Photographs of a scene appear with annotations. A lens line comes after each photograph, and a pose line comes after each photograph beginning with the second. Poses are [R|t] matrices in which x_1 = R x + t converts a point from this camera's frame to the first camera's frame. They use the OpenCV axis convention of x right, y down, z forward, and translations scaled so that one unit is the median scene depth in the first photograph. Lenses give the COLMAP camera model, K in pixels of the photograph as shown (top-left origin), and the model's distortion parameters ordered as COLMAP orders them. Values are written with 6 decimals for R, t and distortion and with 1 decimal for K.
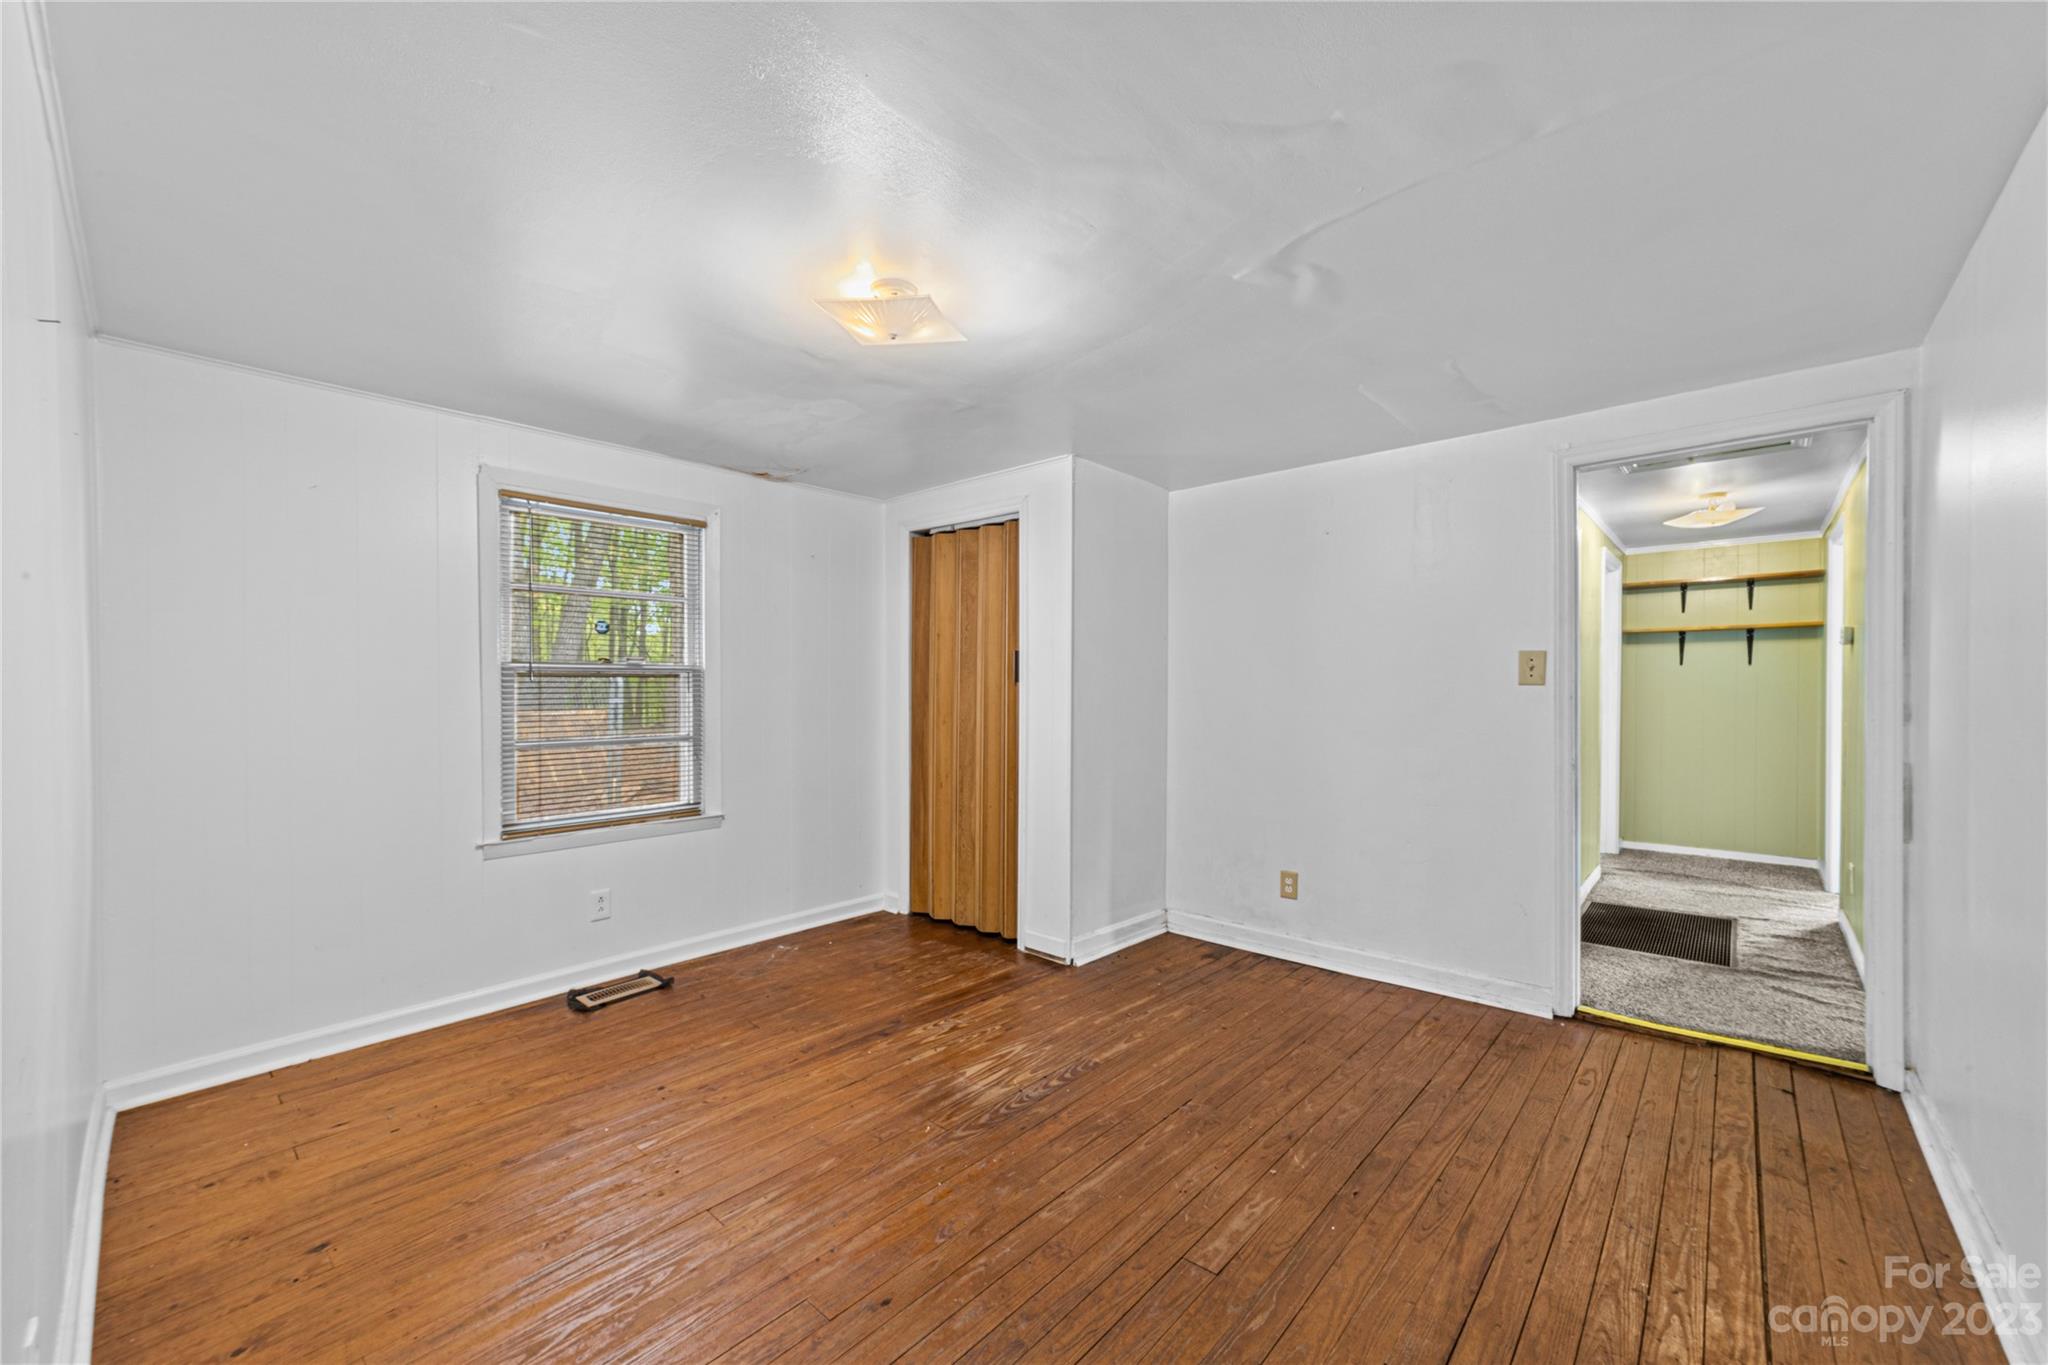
lens RADIAL K [[798.1, 0, 1022.6], [0, 798.1, 694.2], [0, 0, 1]] dist [-0.007052, 0.004765]
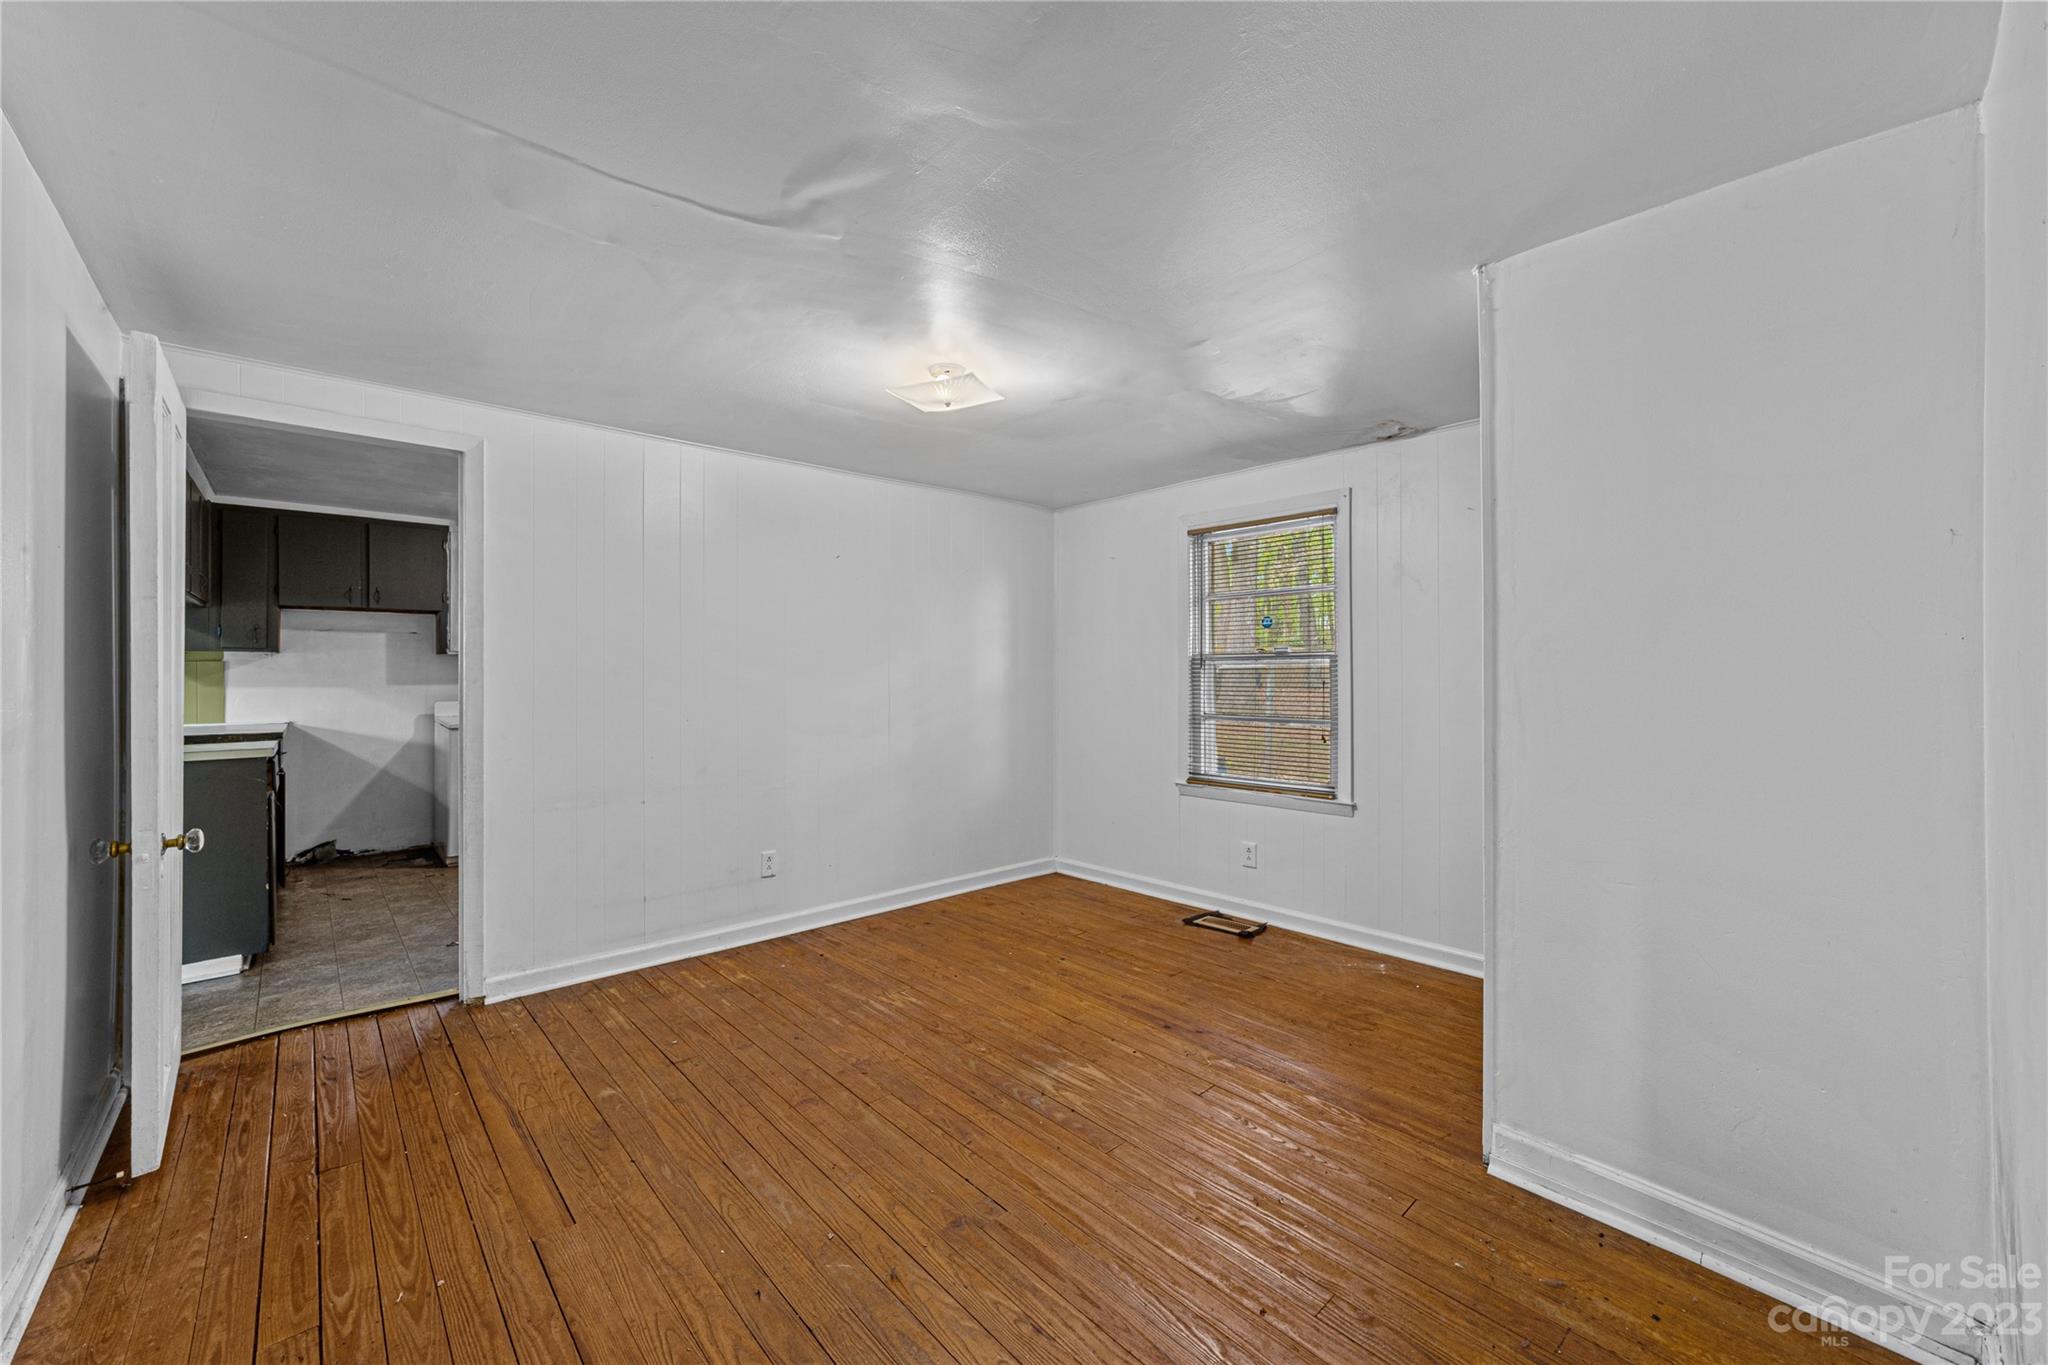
lens RADIAL K [[798.1, 0, 1023.8], [0, 798.1, 665.9], [0, 0, 1]] dist [-0.007052, 0.004765]
pose [[-0.095442, -0.009428, -0.995390, 0.855083], [-0.005289, 0.999946, -0.008964, -0.008006], [0.995421, 0.004410, -0.095487, 0.950010]]
